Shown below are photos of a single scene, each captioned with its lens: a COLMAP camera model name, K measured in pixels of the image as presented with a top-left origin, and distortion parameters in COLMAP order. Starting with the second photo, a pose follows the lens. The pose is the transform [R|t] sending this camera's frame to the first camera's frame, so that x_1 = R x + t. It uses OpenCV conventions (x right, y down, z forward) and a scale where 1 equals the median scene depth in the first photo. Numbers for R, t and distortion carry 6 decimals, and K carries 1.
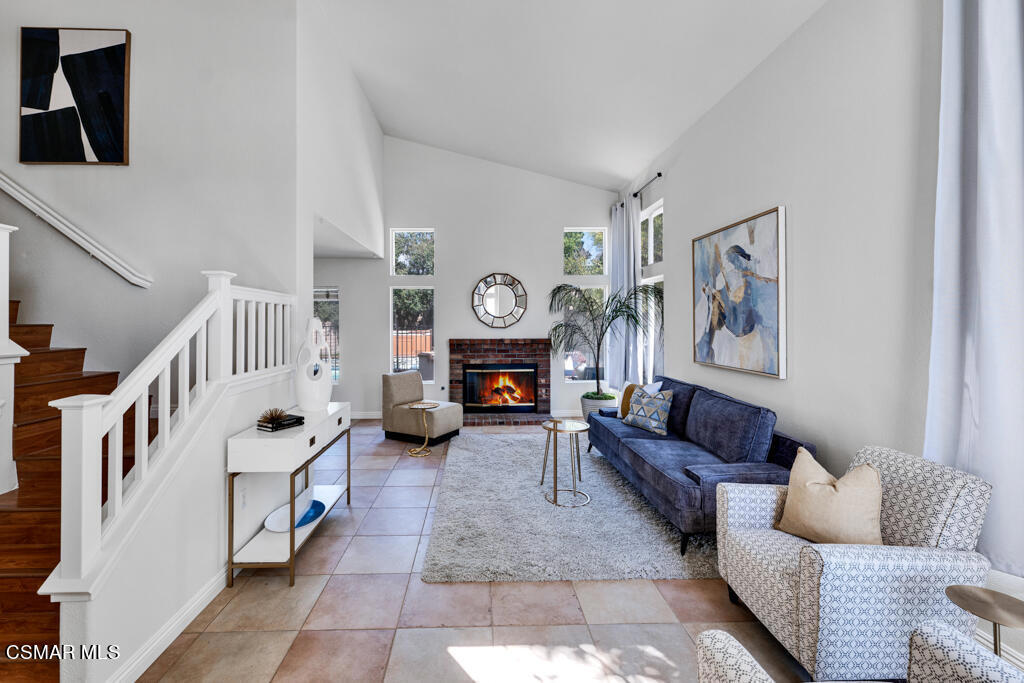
lens RADIAL K [[433.8, 0, 508.3], [0, 433.8, 308.9], [0, 0, 1]] dist [-0.000554, 0.000024]
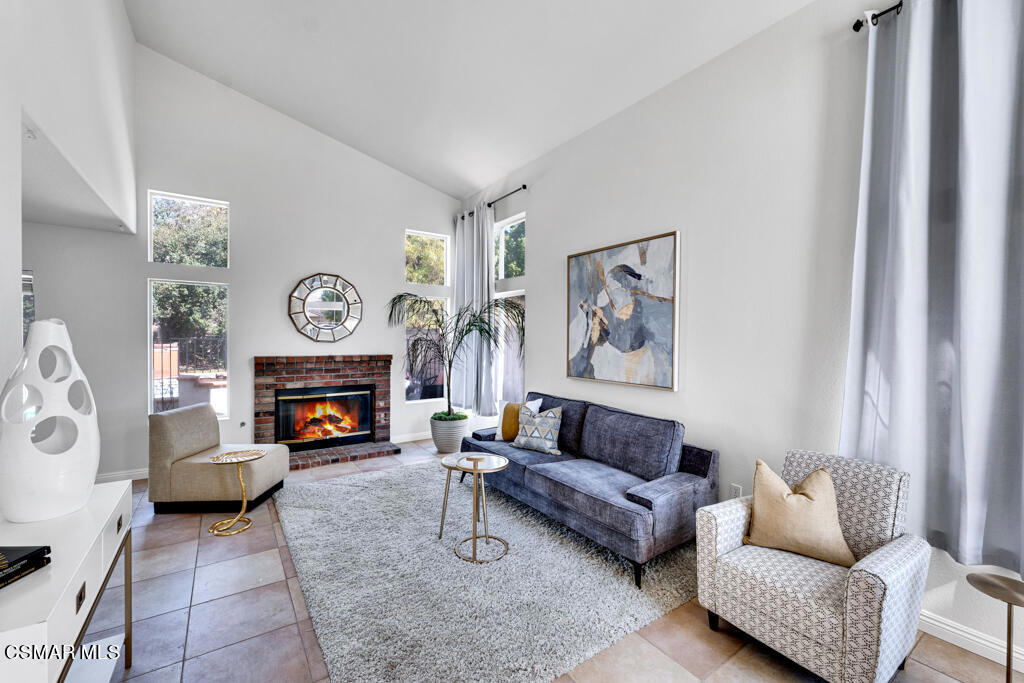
lens RADIAL K [[409.3, 0, 513.4], [0, 409.3, 335.7], [0, 0, 1]] dist [0.001407, 0.000143]
pose [[0.849651, 0.013357, 0.527176, -0.170361], [-0.028741, 0.999366, 0.021002, 0.008618], [-0.526562, -0.032996, 0.849496, 0.236487]]
